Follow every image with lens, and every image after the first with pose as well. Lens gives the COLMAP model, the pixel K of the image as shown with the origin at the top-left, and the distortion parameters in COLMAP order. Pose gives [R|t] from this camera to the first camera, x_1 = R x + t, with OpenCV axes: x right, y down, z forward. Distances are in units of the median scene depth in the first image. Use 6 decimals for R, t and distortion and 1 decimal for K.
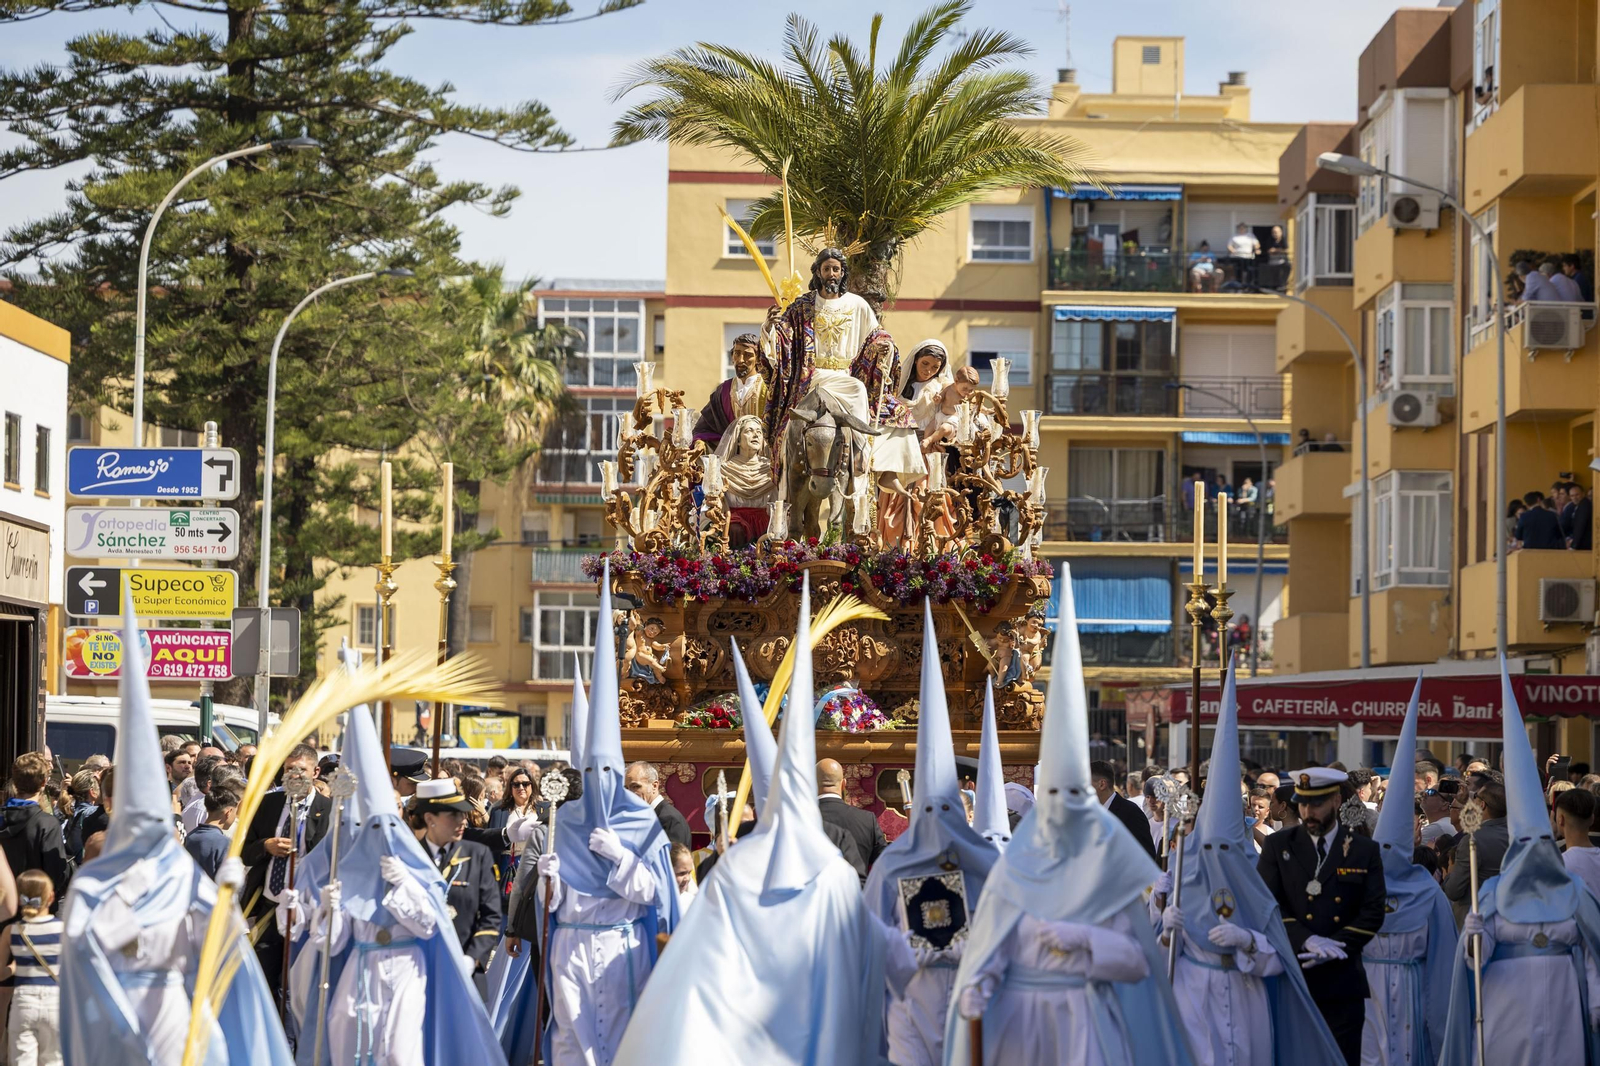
lens RADIAL K [[6222.6, 0, 800.7], [0, 6222.6, 533.8], [0, 0, 1]] dist [0.030622, 0.000000]
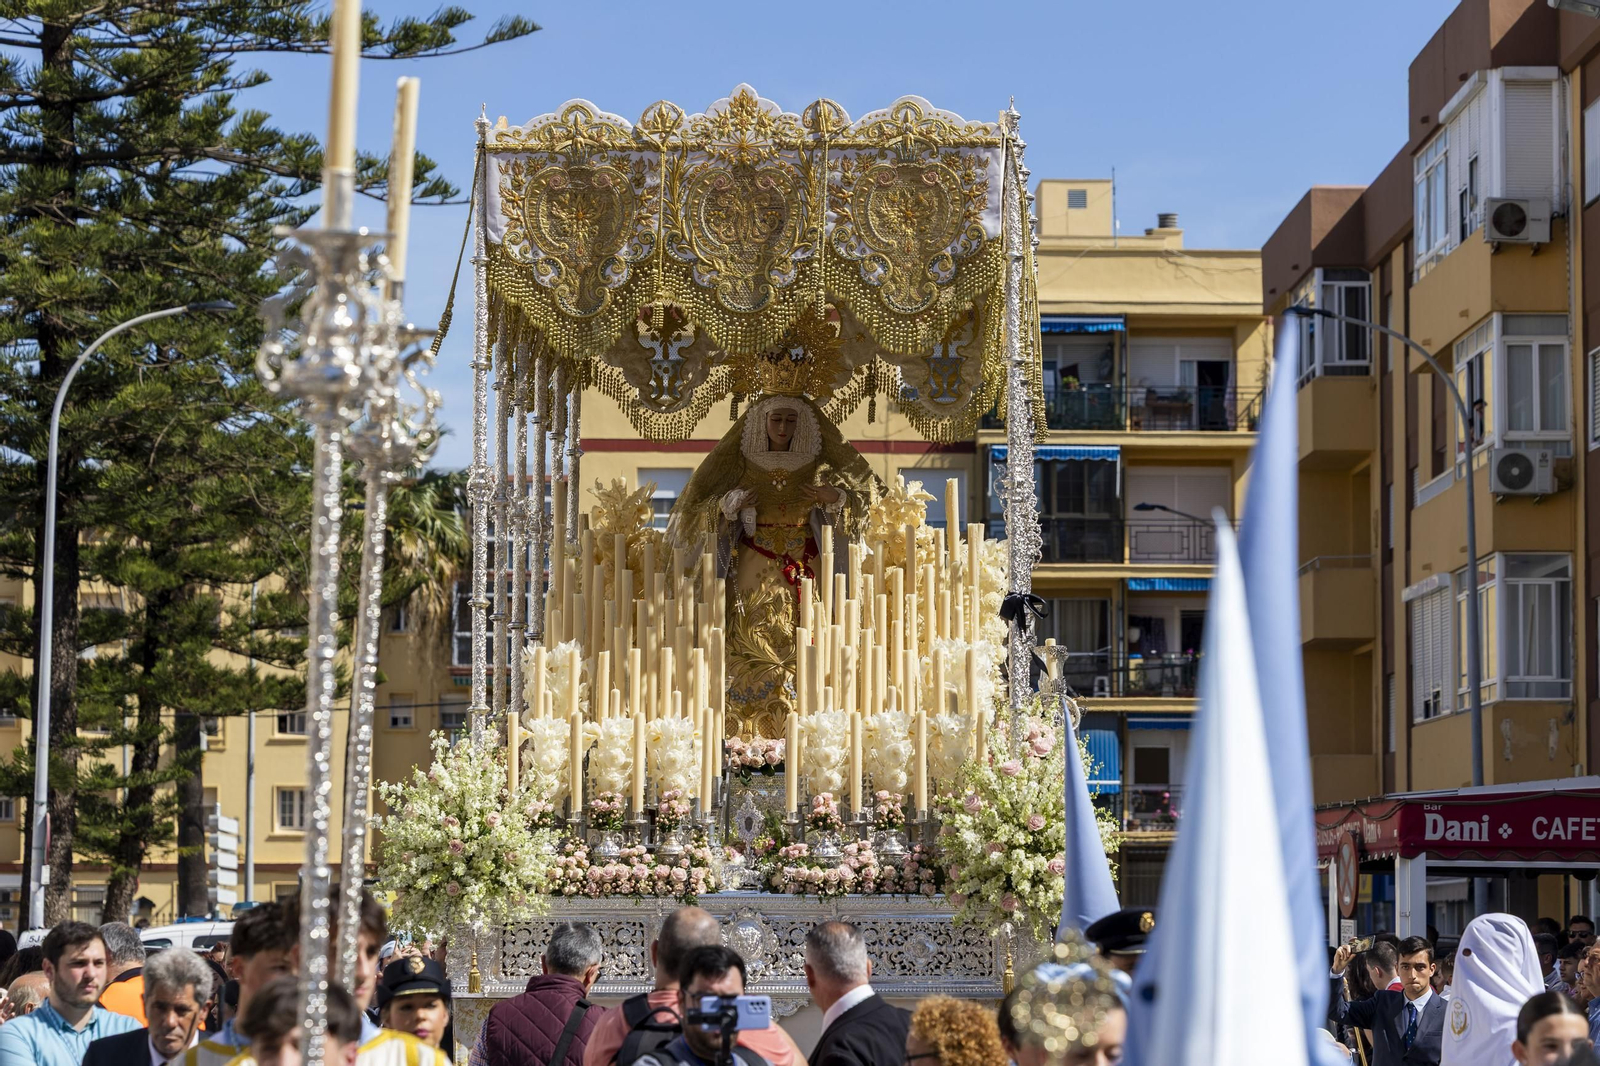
lens RADIAL K [[4745.8, 0, 796.7], [0, 4745.8, 530.1], [0, 0, 1]] dist [0.101279, 0.000000]
pose [[0.999693, -0.011566, 0.021916, -0.005457], [0.012631, 0.998713, -0.049116, 0.013898], [-0.021320, 0.049378, 0.998553, 0.365416]]
